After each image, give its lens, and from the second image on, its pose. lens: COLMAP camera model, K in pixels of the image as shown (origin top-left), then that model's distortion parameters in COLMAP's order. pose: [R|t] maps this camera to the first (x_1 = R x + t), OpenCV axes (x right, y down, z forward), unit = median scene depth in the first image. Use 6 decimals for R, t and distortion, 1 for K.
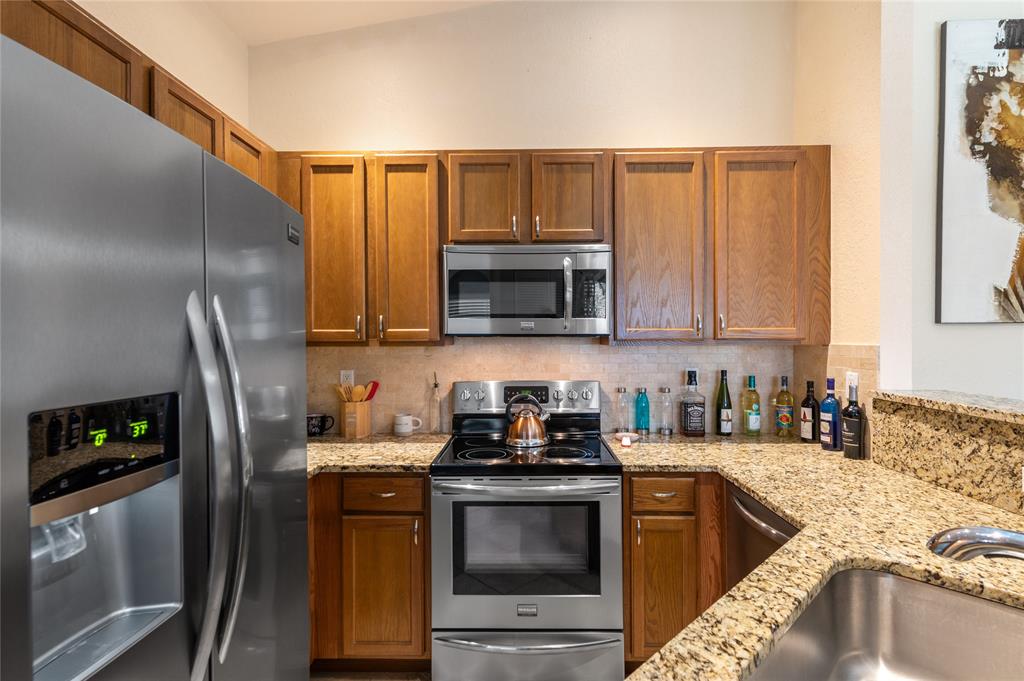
lens RADIAL K [[484.9, 0, 517.6], [0, 484.9, 340.1], [0, 0, 1]] dist [0.022345, -0.008333]
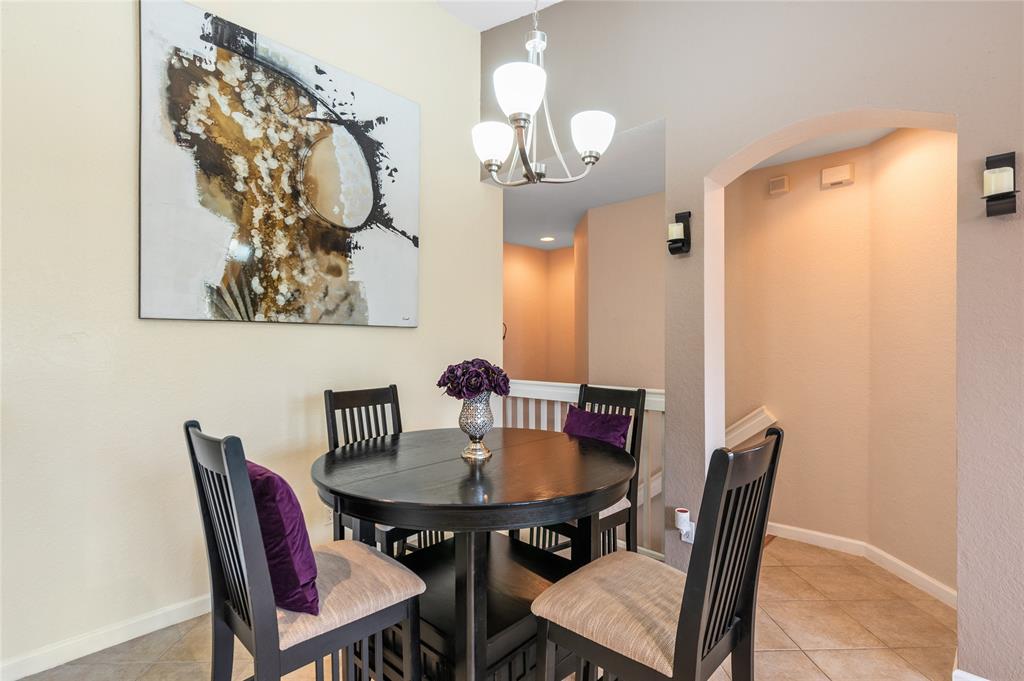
lens RADIAL K [[484.9, 0, 517.6], [0, 484.9, 340.1], [0, 0, 1]] dist [0.022345, -0.008333]
pose [[0.667994, 0.006846, 0.744136, 0.735872], [0.000795, 0.999951, -0.009914, 0.015988], [-0.744167, 0.007214, 0.667955, -0.123204]]
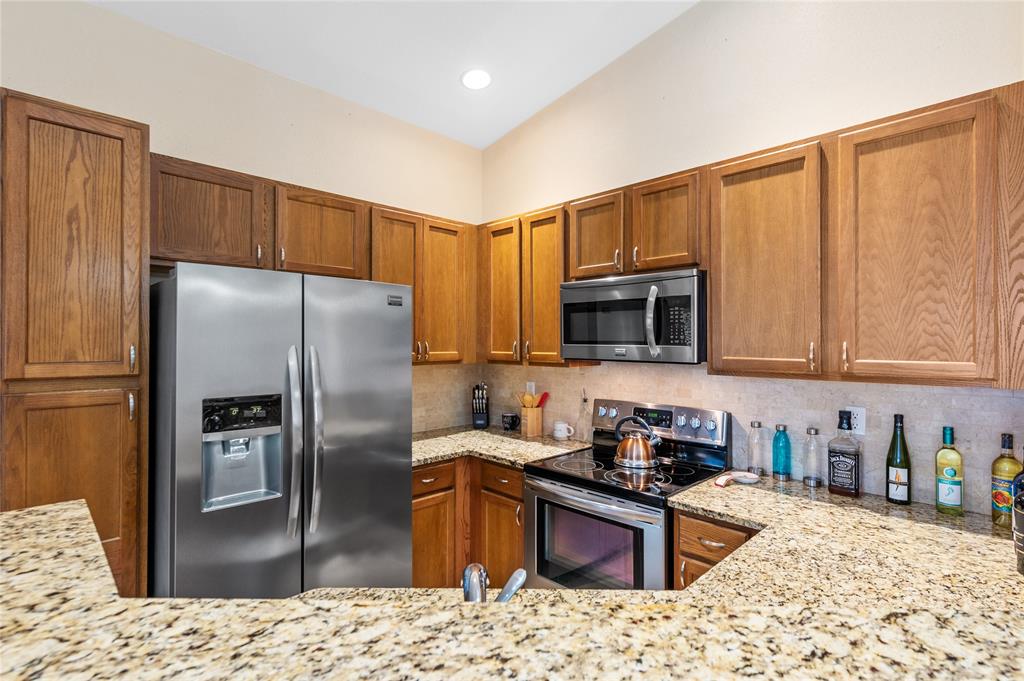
lens RADIAL K [[484.9, 0, 517.6], [0, 484.9, 340.1], [0, 0, 1]] dist [0.022345, -0.008333]
pose [[0.718857, 0.002525, -0.695154, 0.581735], [-0.006141, 0.999977, -0.002718, -0.050456], [0.695131, 0.006222, 0.718856, 0.071851]]
